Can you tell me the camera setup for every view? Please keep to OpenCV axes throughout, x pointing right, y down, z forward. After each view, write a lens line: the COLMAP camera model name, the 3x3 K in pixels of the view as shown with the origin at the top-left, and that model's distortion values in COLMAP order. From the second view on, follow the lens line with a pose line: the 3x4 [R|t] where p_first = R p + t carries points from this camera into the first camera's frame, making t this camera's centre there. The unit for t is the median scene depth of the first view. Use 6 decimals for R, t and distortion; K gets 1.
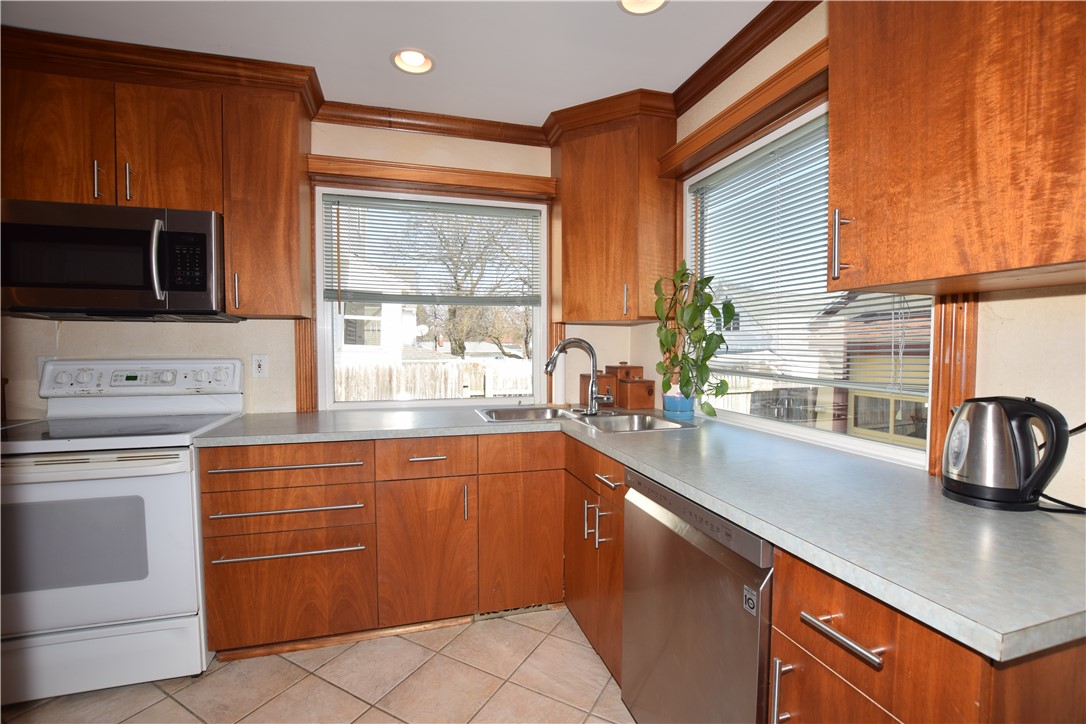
lens RADIAL K [[475.2, 0, 544.8], [0, 475.2, 365.7], [0, 0, 1]] dist [-0.023191, 0.002495]
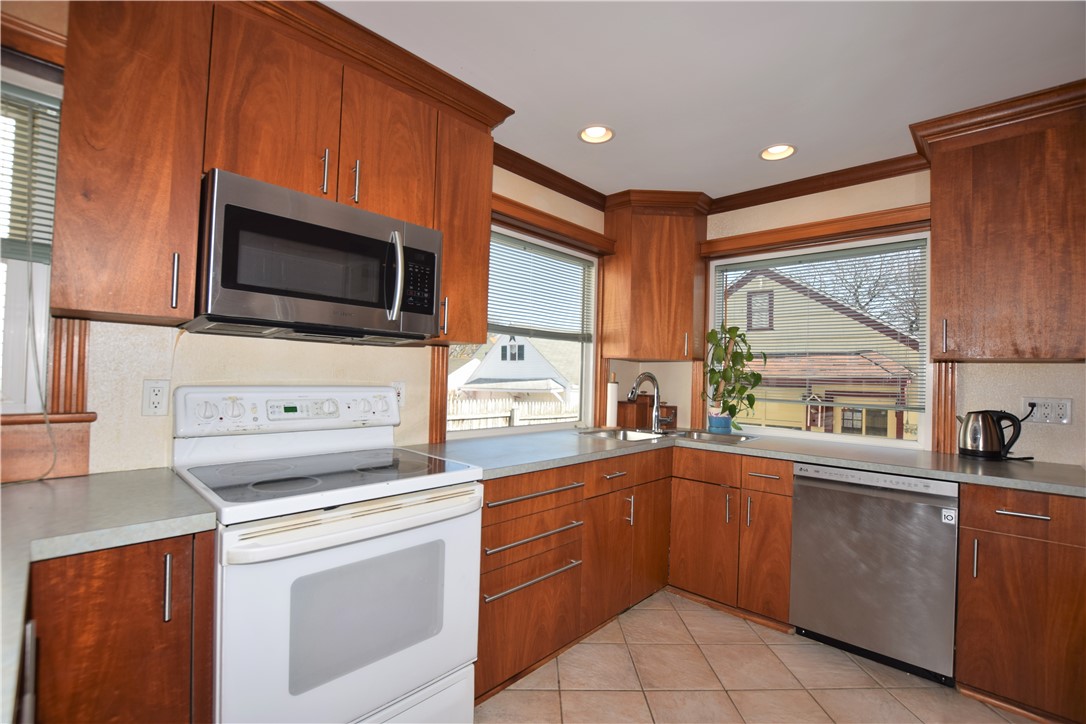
lens RADIAL K [[475.2, 0, 542.8], [0, 475.2, 367.1], [0, 0, 1]] dist [-0.023191, 0.002495]
pose [[0.861729, 0.030062, 0.506478, -0.948743], [-0.003504, 0.998572, -0.053308, -0.004754], [-0.507357, 0.044162, 0.860603, 0.078094]]
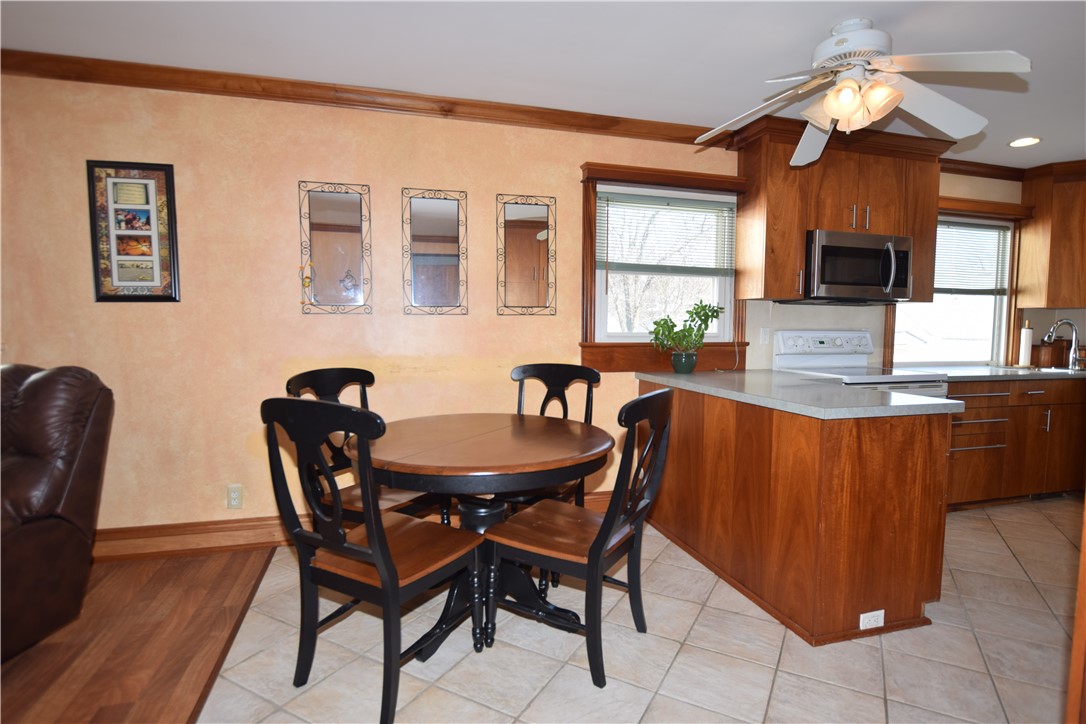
lens RADIAL K [[553.6, 0, 547.5], [0, 553.6, 371.3], [0, 0, 1]] dist [-0.014269, -0.002926]
pose [[0.999991, 0.003165, 0.002814, -1.832525], [-0.003249, 0.999533, 0.030396, 0.069821], [-0.002717, -0.030405, 0.999534, -0.820795]]
